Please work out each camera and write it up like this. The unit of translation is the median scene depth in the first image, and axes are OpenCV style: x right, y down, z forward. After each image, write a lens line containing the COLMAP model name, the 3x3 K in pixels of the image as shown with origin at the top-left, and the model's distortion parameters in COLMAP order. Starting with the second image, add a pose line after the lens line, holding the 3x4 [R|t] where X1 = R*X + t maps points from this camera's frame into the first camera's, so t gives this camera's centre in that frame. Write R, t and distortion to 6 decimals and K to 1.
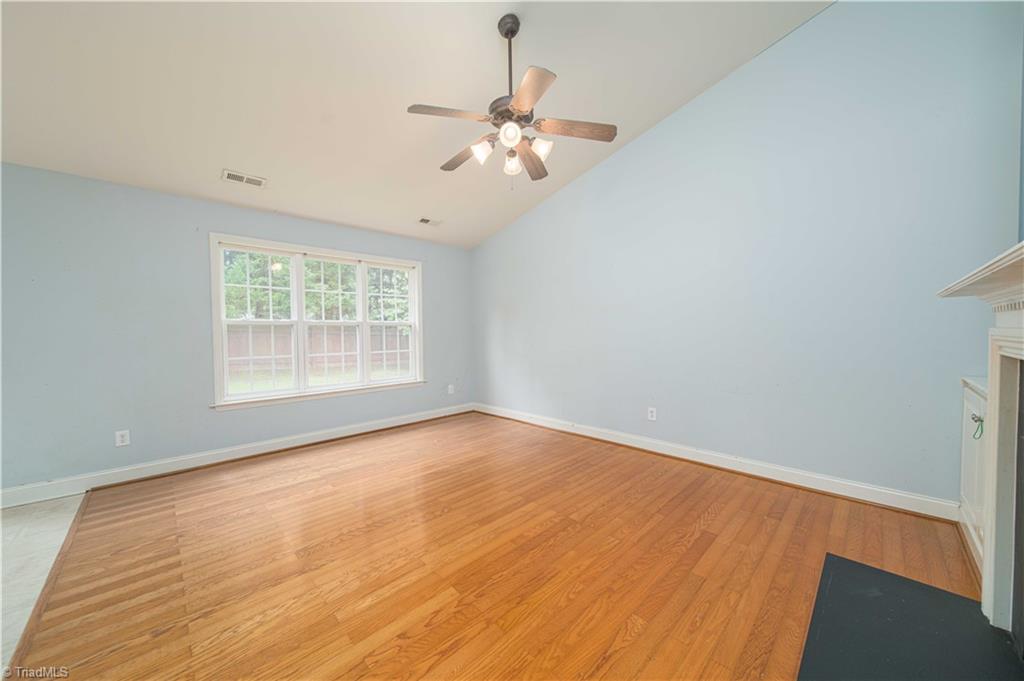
lens RADIAL K [[371.7, 0, 513.9], [0, 371.7, 345.8], [0, 0, 1]] dist [0.000267, 0.000044]
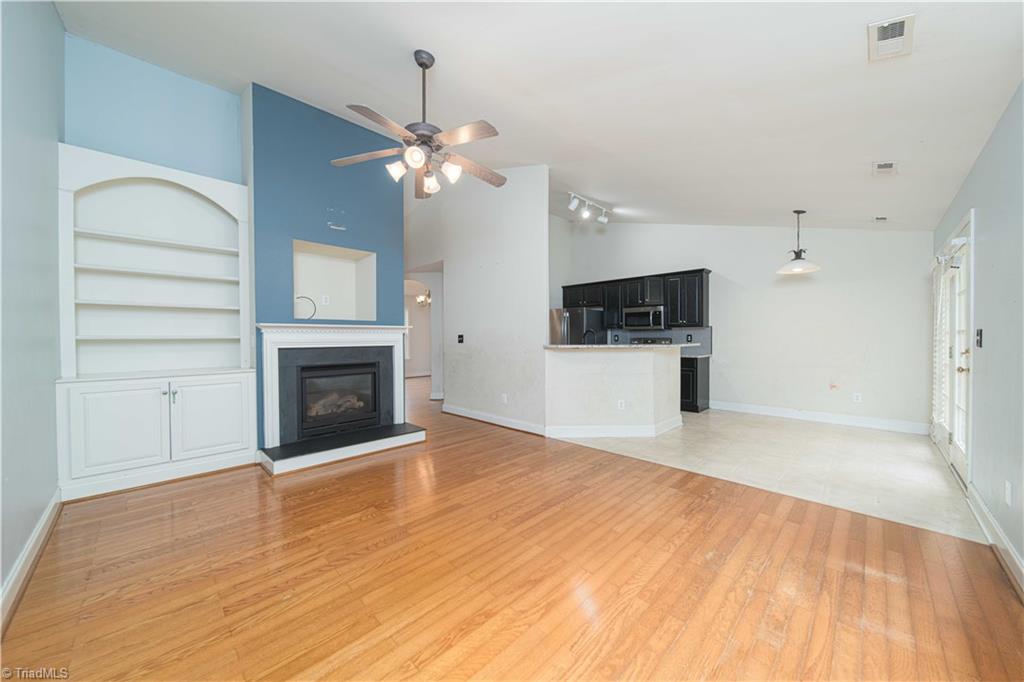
lens RADIAL K [[360.8, 0, 515.3], [0, 360.8, 342.9], [0, 0, 1]] dist [-0.000409, -0.000019]
pose [[-0.999545, 0.016546, -0.025205, -0.250019], [0.015092, 0.998271, 0.056815, -0.083144], [0.026102, 0.056409, -0.998067, 2.173985]]
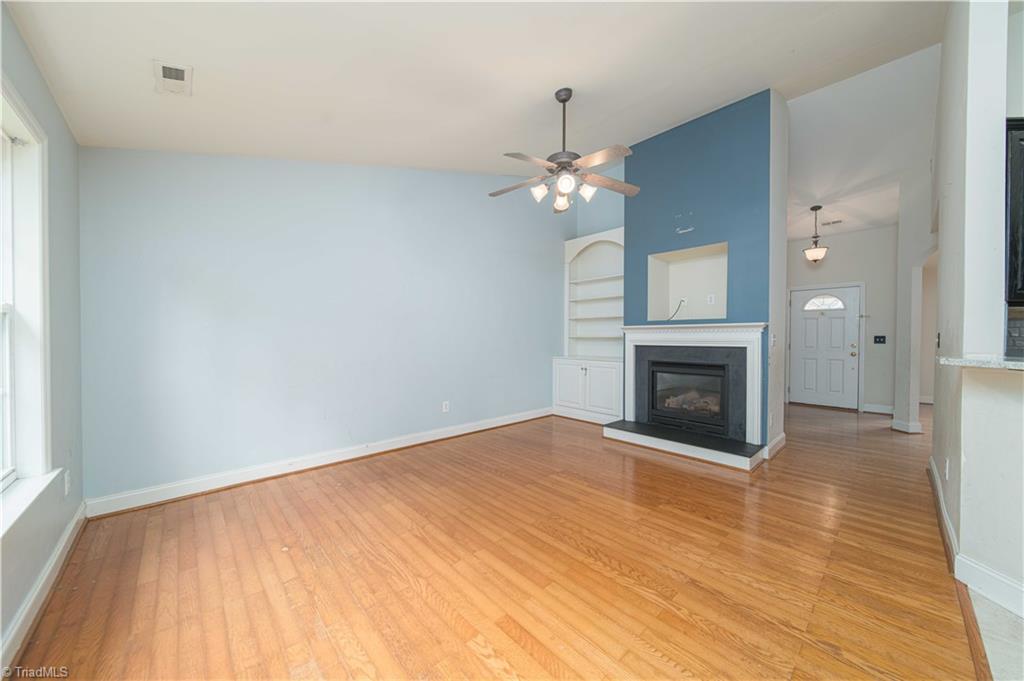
lens RADIAL K [[360.8, 0, 515.3], [0, 360.8, 342.4], [0, 0, 1]] dist [-0.000409, -0.000019]
pose [[0.012769, -0.004391, 0.999909, -1.284523], [0.039559, 0.999210, 0.003882, -0.034554], [-0.999136, 0.039505, 0.012933, 1.206936]]
